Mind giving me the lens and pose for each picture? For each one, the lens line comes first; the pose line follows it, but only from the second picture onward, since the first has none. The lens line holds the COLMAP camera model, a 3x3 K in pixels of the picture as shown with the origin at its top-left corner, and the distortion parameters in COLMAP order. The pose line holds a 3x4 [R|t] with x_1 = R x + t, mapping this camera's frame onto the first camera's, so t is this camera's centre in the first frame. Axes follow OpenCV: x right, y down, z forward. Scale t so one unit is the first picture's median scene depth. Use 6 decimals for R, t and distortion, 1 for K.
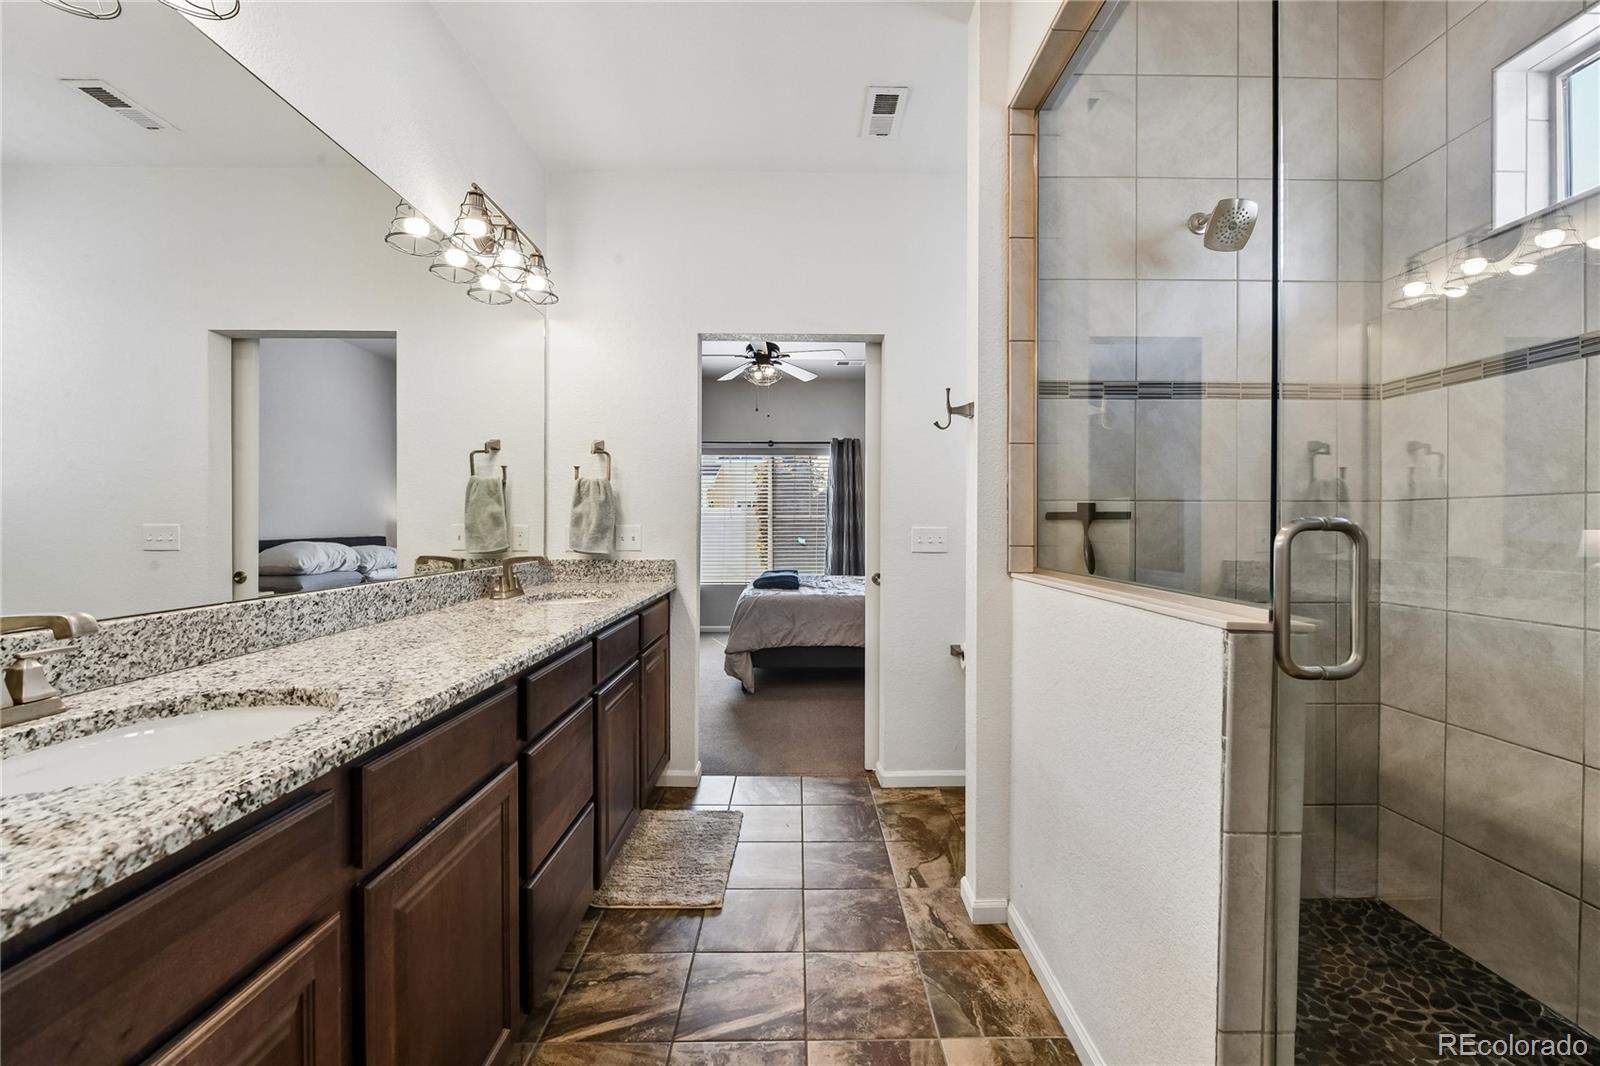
lens RADIAL K [[637.9, 0, 808.8], [0, 637.9, 530.2], [0, 0, 1]] dist [-0.002703, 0.000105]
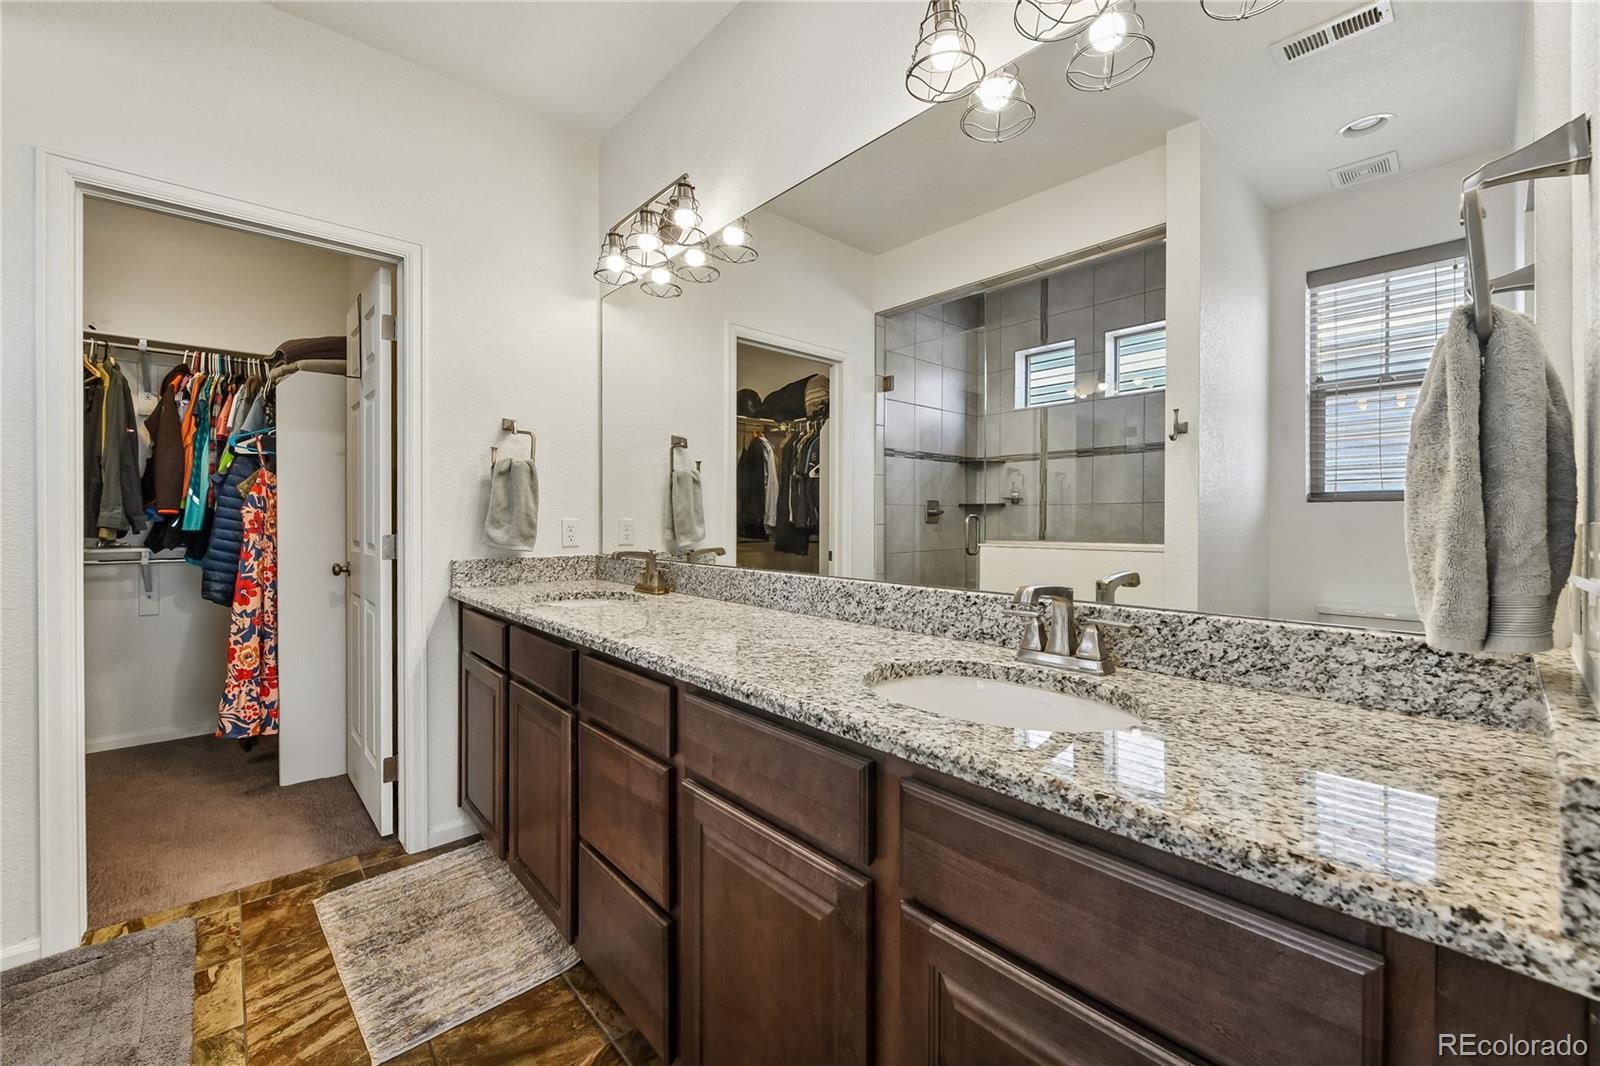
lens RADIAL K [[637.9, 0, 808.8], [0, 637.9, 530.2], [0, 0, 1]] dist [-0.002703, 0.000105]
pose [[-0.747819, 0.008492, -0.663848, 0.031563], [-0.008880, 0.999701, 0.022791, -0.017967], [0.663843, 0.022939, -0.747520, 1.671606]]
